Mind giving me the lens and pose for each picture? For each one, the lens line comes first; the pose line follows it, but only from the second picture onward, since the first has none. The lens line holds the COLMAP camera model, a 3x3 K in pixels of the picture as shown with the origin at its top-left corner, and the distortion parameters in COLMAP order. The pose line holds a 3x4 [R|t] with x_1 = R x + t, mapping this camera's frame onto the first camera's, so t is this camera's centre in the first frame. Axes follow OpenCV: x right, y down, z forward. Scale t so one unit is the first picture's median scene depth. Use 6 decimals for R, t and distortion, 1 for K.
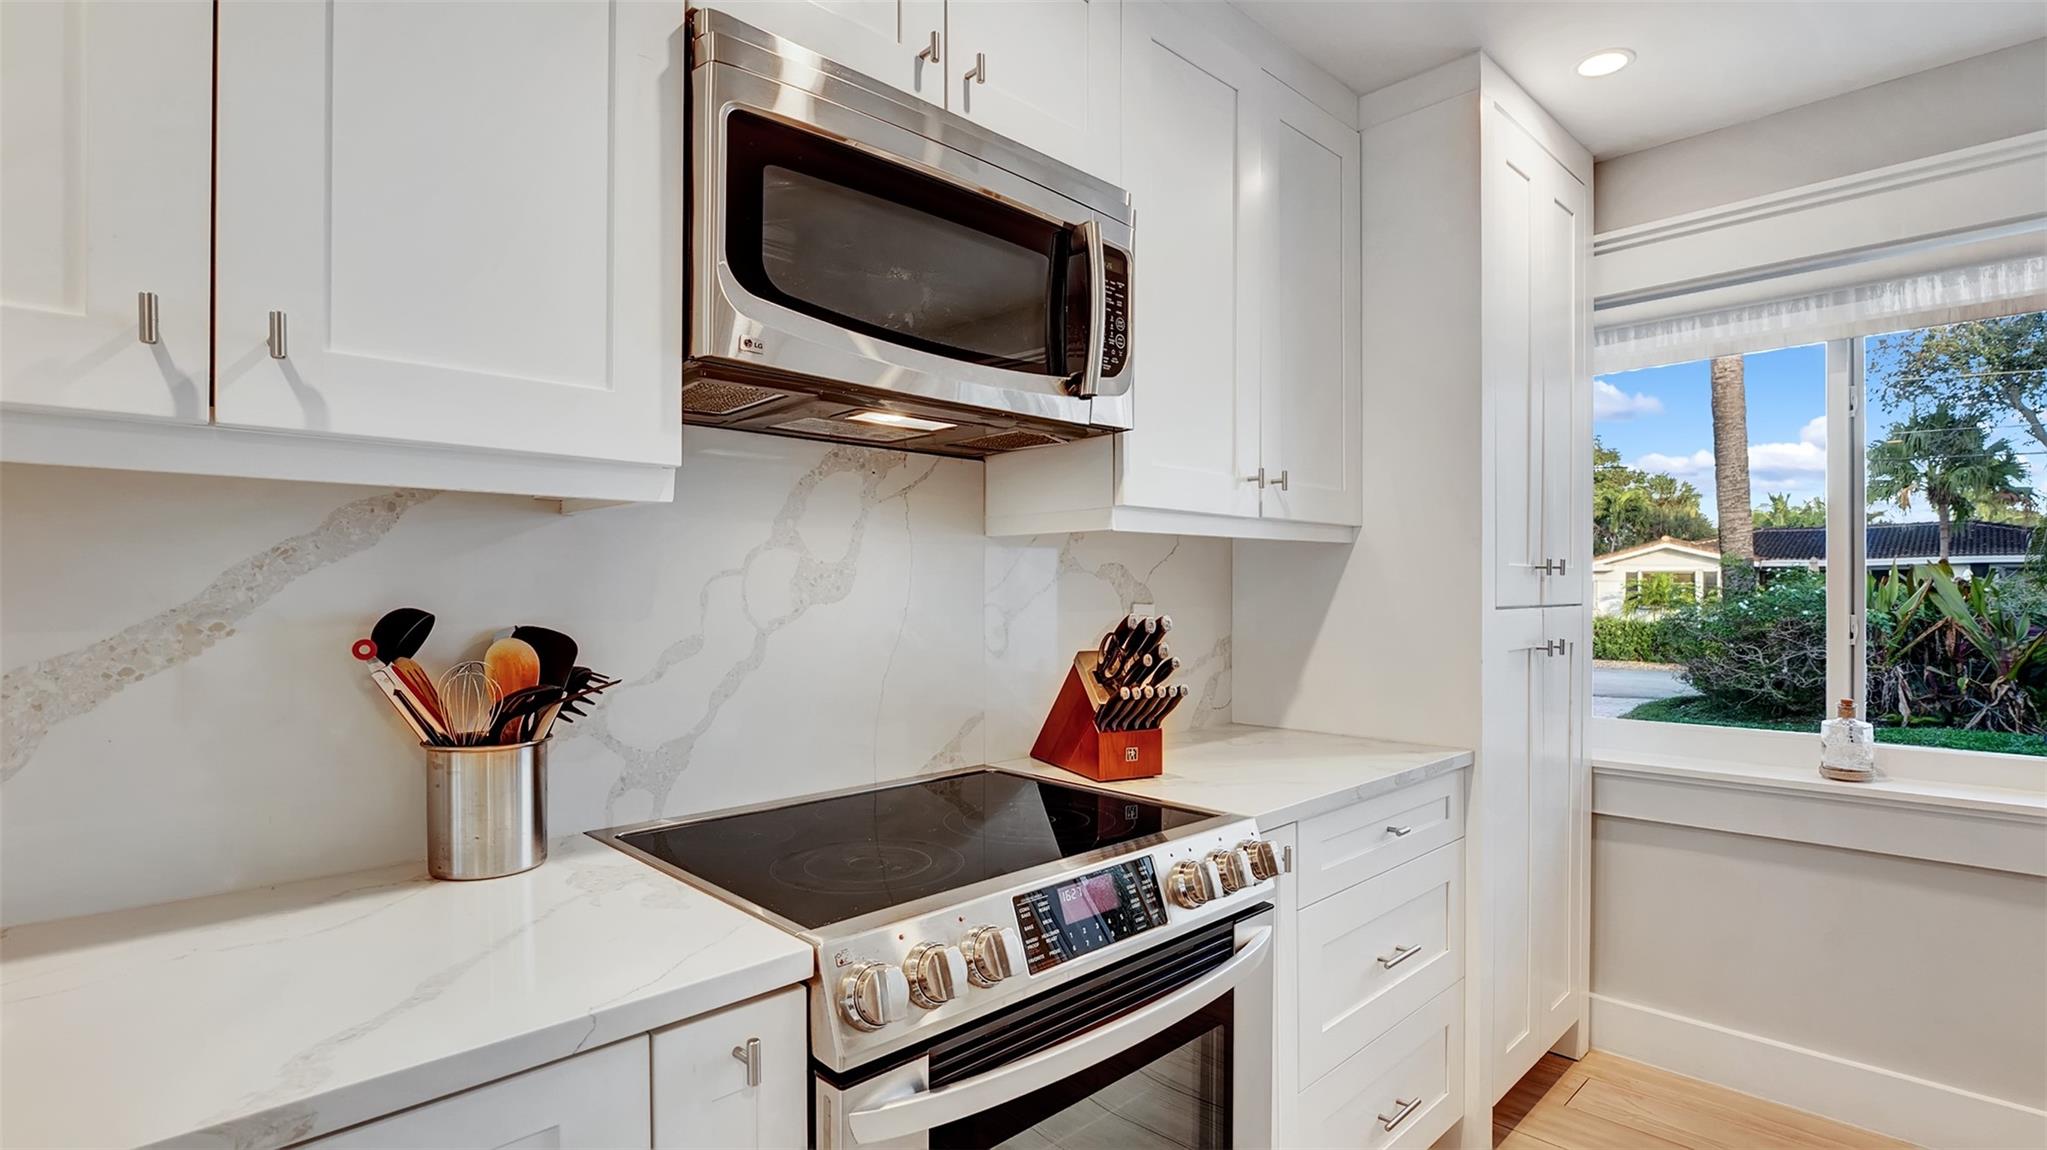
lens RADIAL K [[967.4, 0, 1027.7], [0, 967.4, 594.0], [0, 0, 1]] dist [-0.000005, -0.000163]
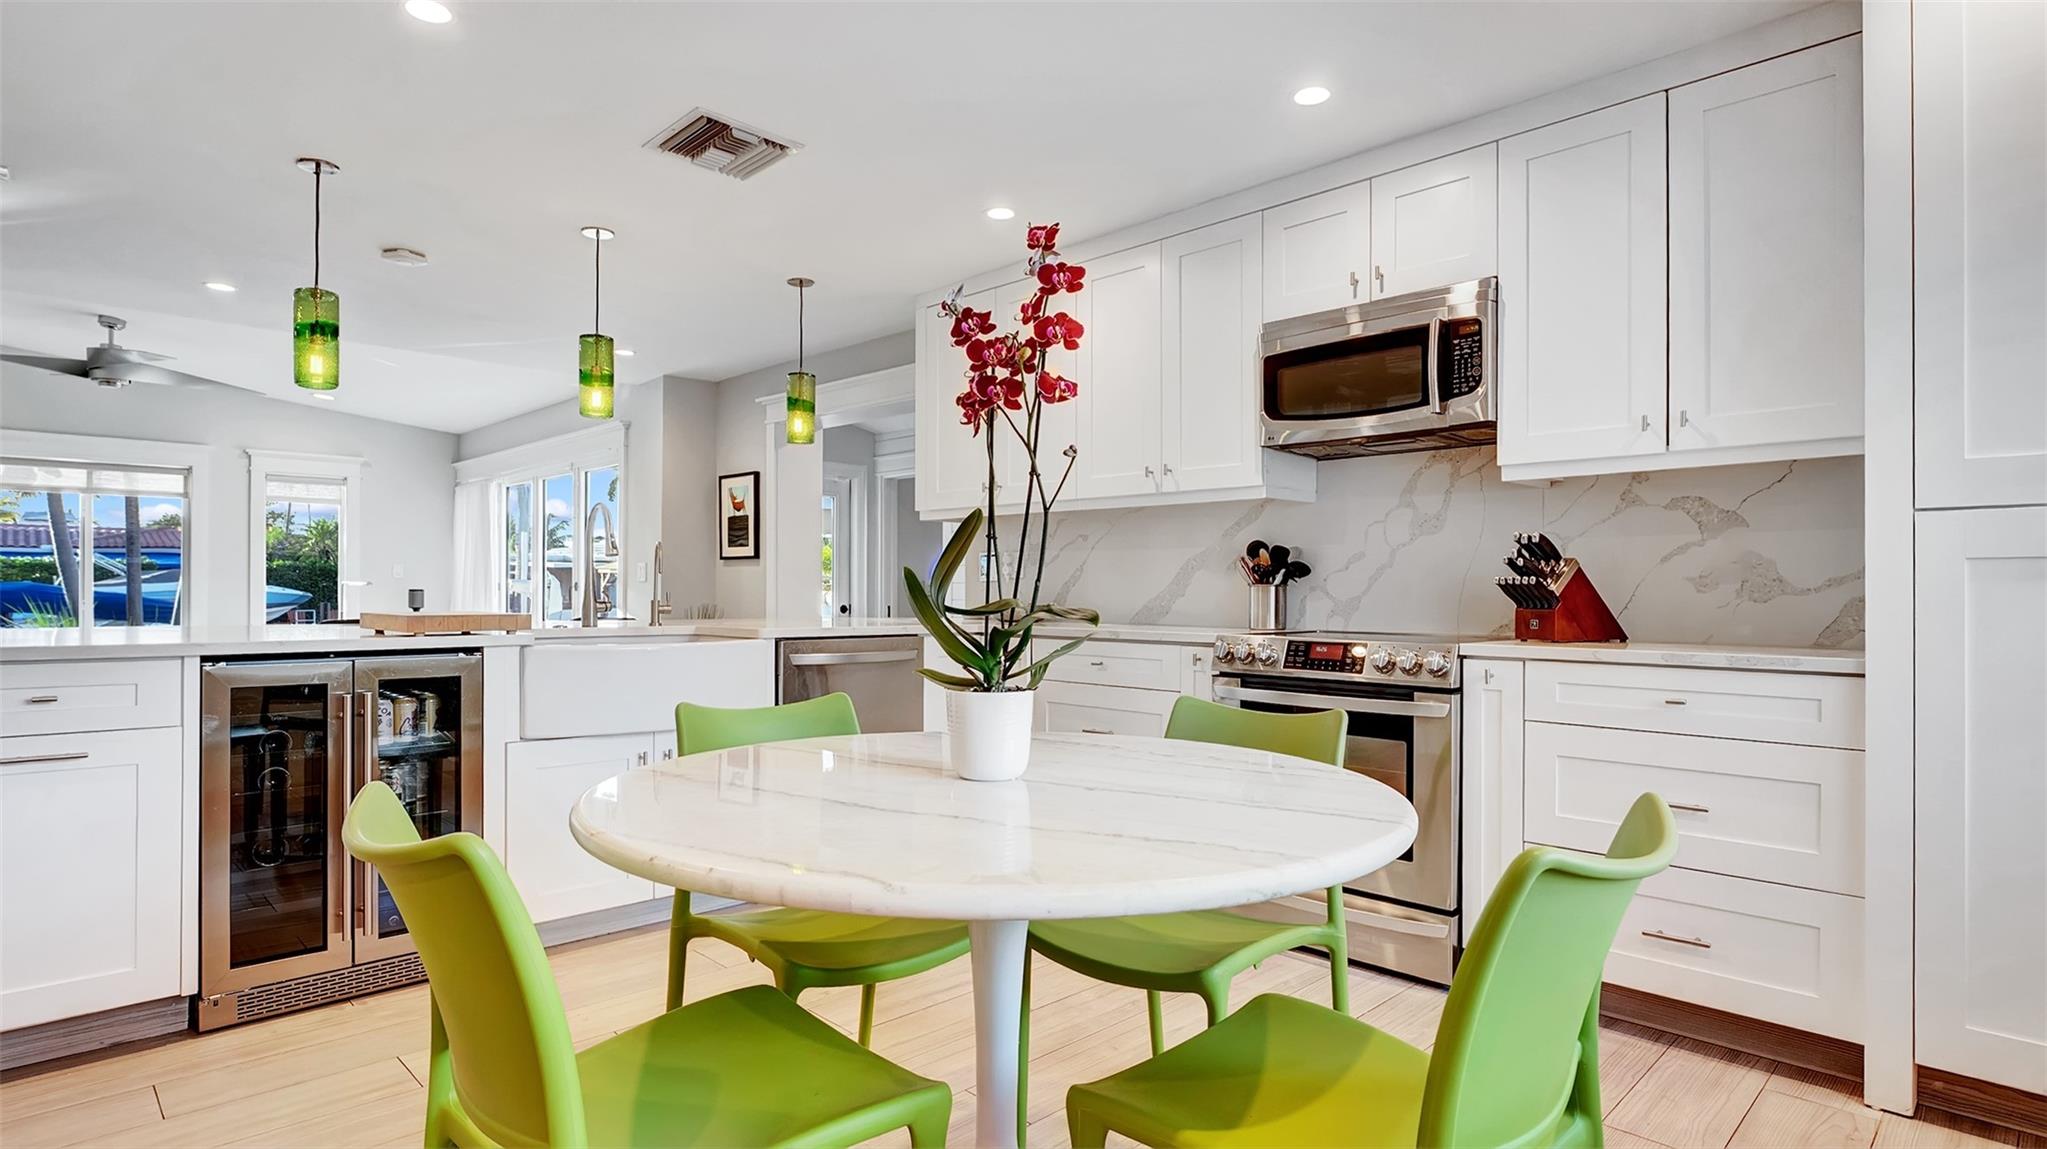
lens RADIAL K [[1045.1, 0, 1035.6], [0, 1045.1, 581.4], [0, 0, 1]] dist [-0.003817, 0.000087]
pose [[0.013159, -0.009207, -0.999871, 1.971378], [-0.011633, 0.999889, -0.009360, 0.138533], [0.999846, 0.011755, 0.013051, 0.210995]]
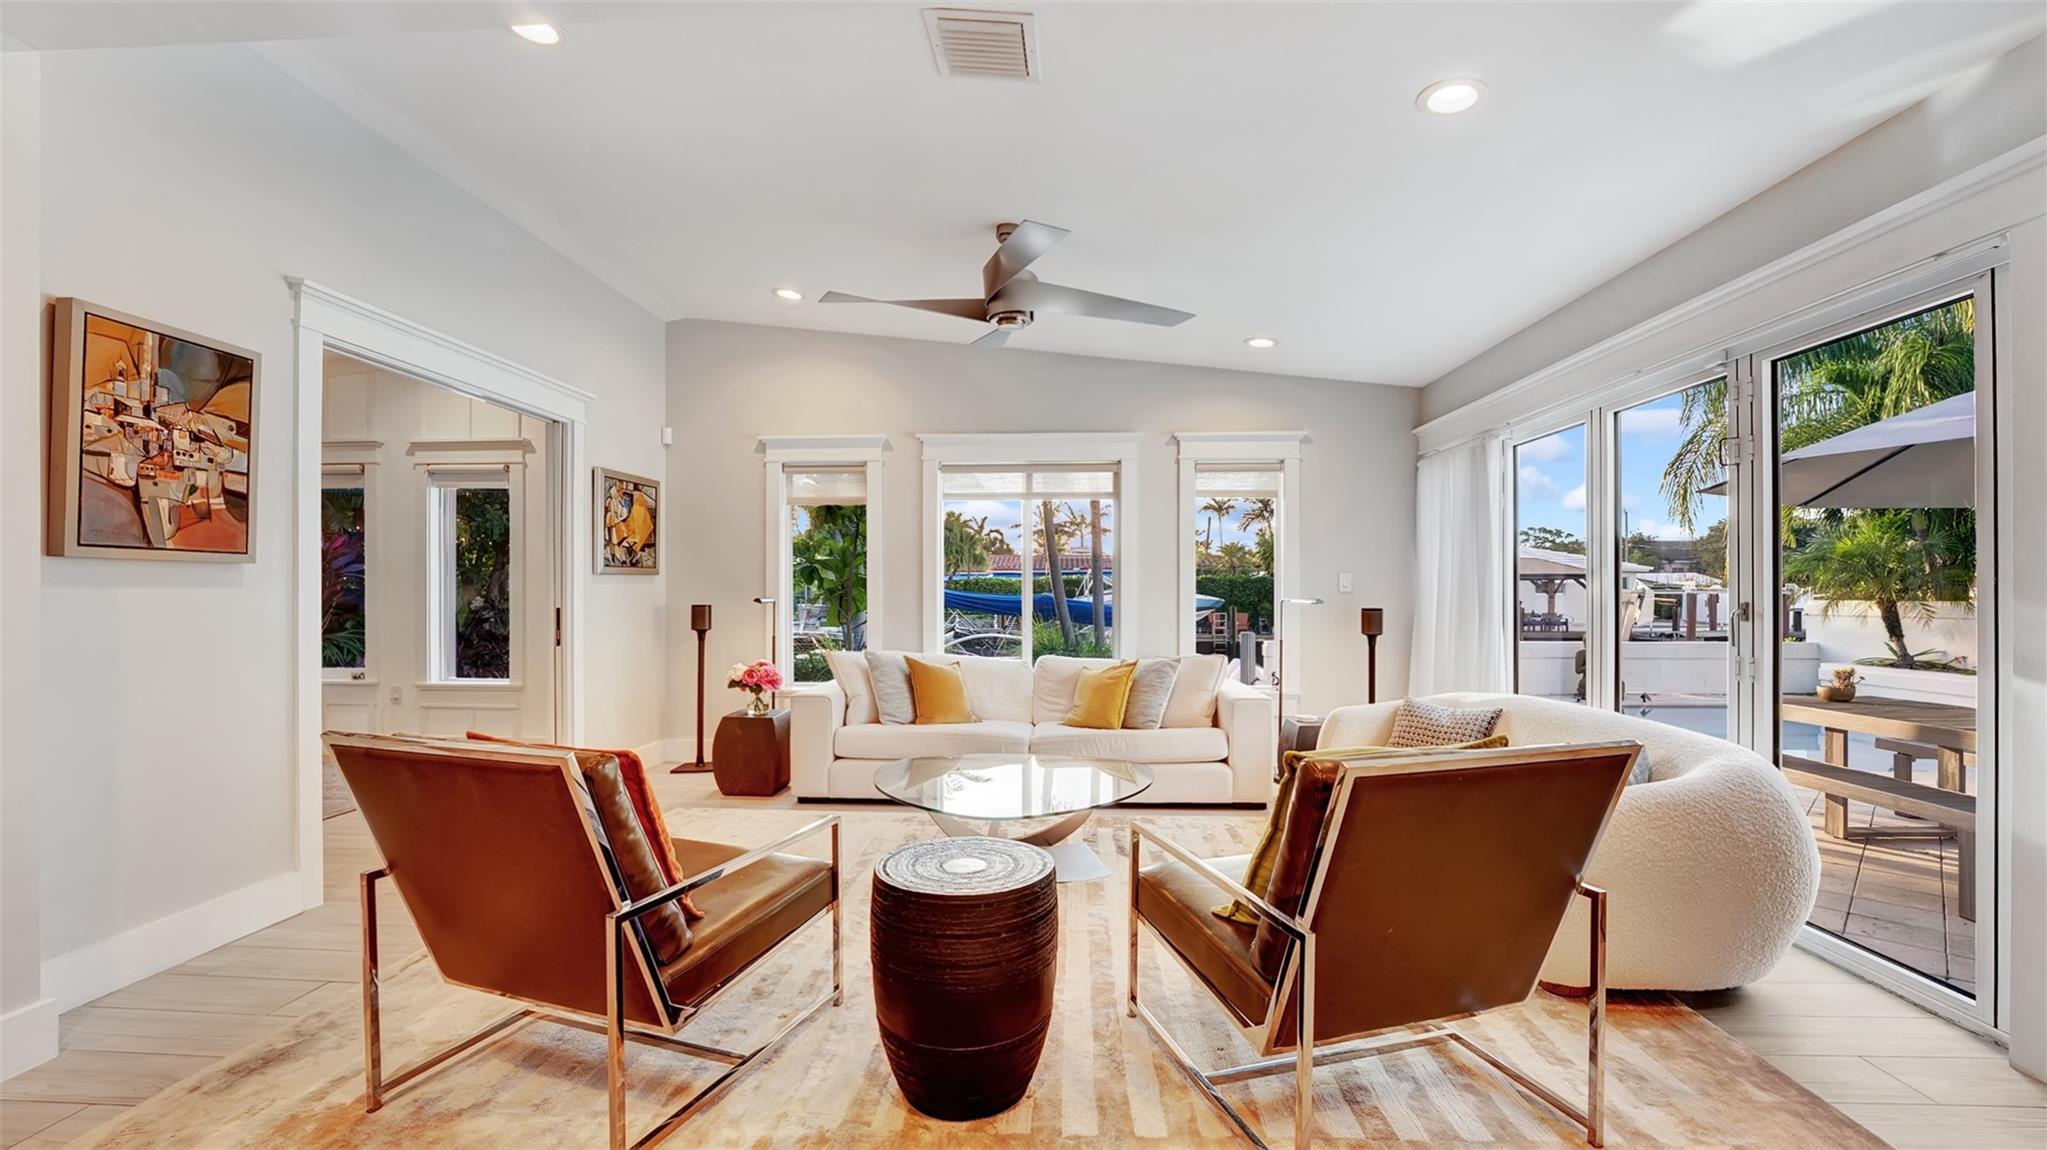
lens RADIAL K [[842.1, 0, 1029.5], [0, 842.1, 584.9], [0, 0, 1]] dist [-0.028219, 0.000953]
pose [[-0.729185, -0.005700, -0.684293, -0.611297], [-0.003422, 0.999983, -0.004682, 0.094193], [0.684308, -0.001072, -0.729192, -1.650890]]
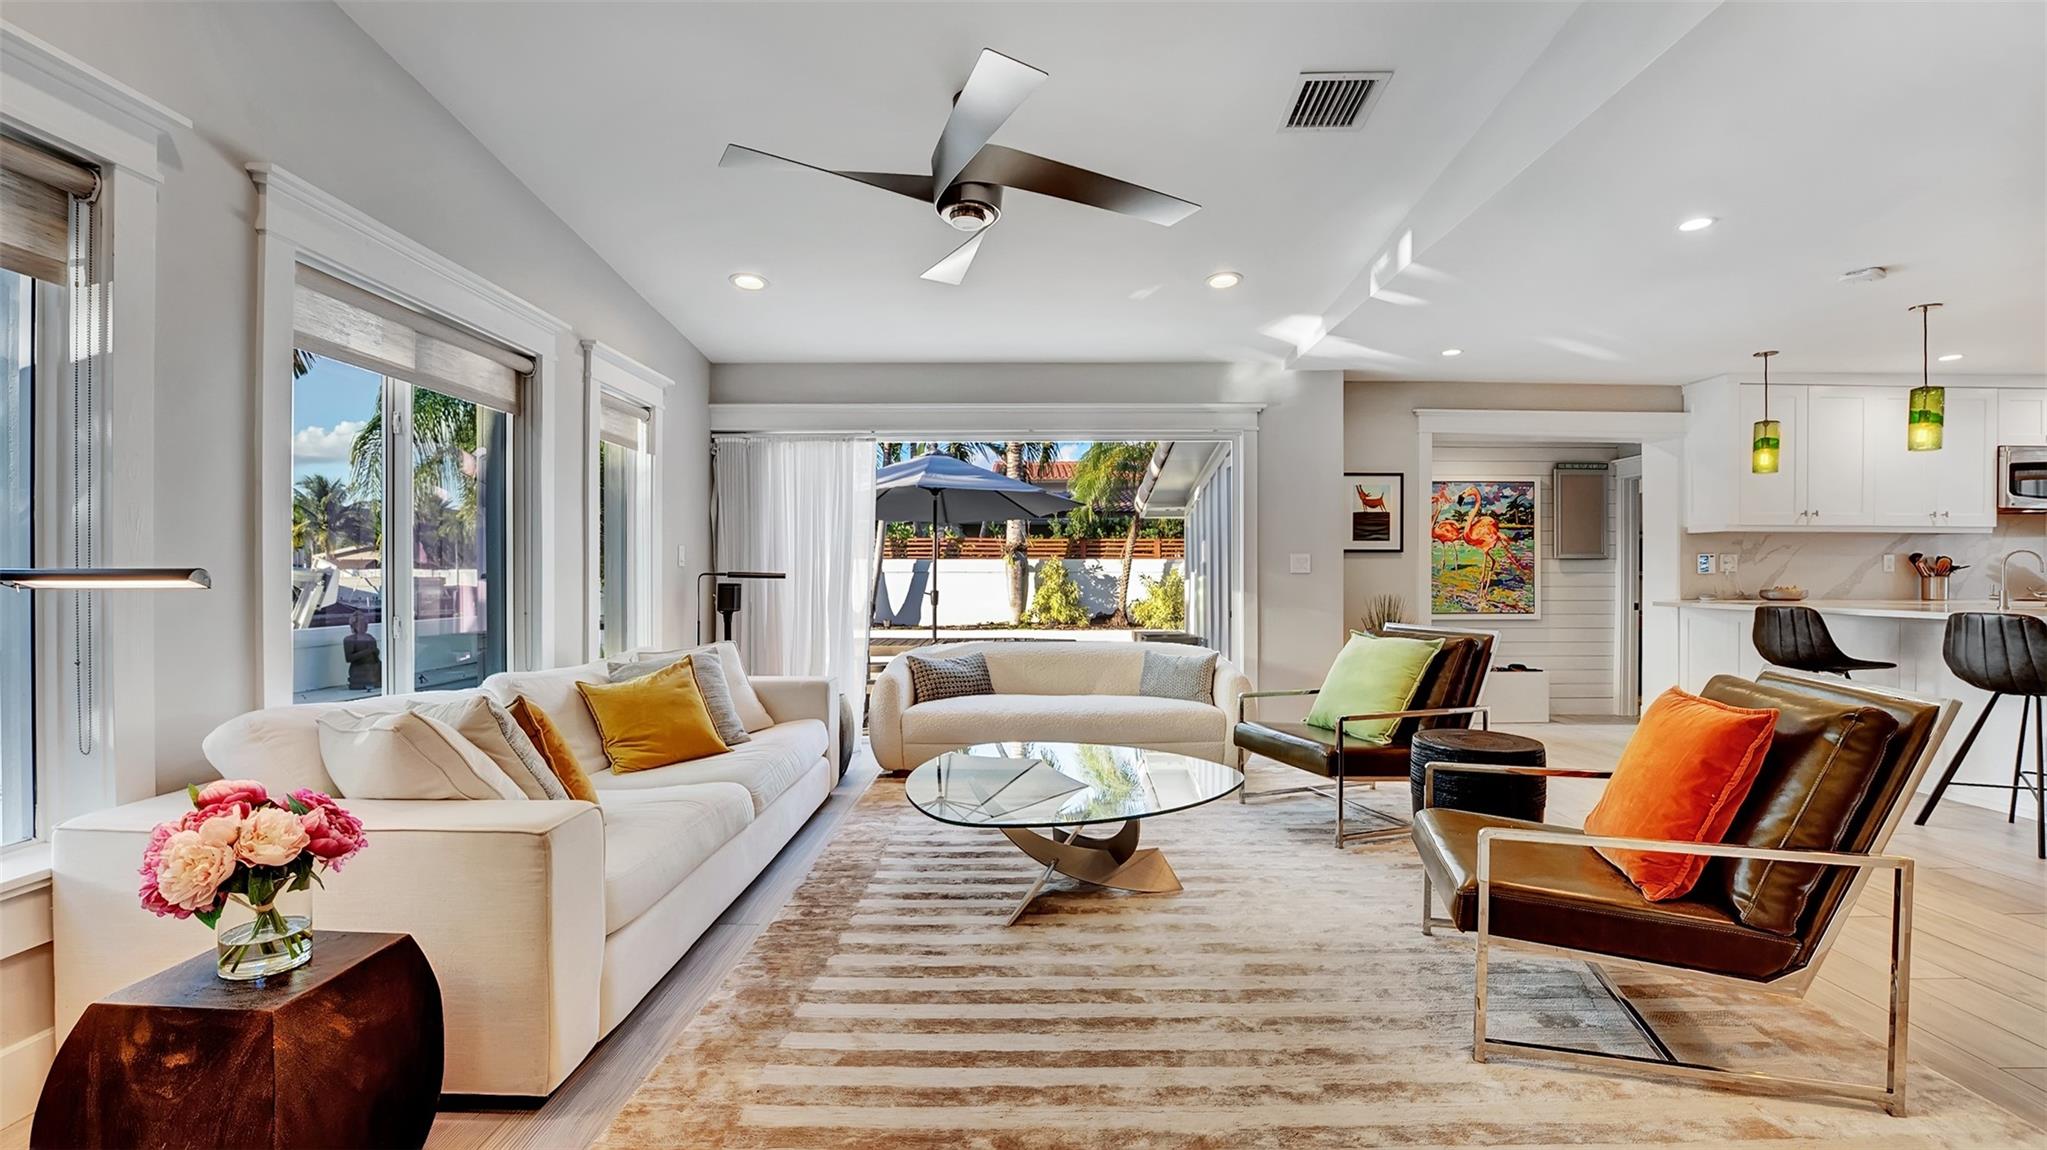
lens RADIAL K [[842.1, 0, 1026.6], [0, 842.1, 575.3], [0, 0, 1]] dist [-0.028219, 0.000953]
pose [[0.717332, 0.000804, -0.696731, -0.799822], [-0.003937, 0.999988, -0.002900, 0.136929], [0.696721, 0.004823, 0.717326, -4.522326]]
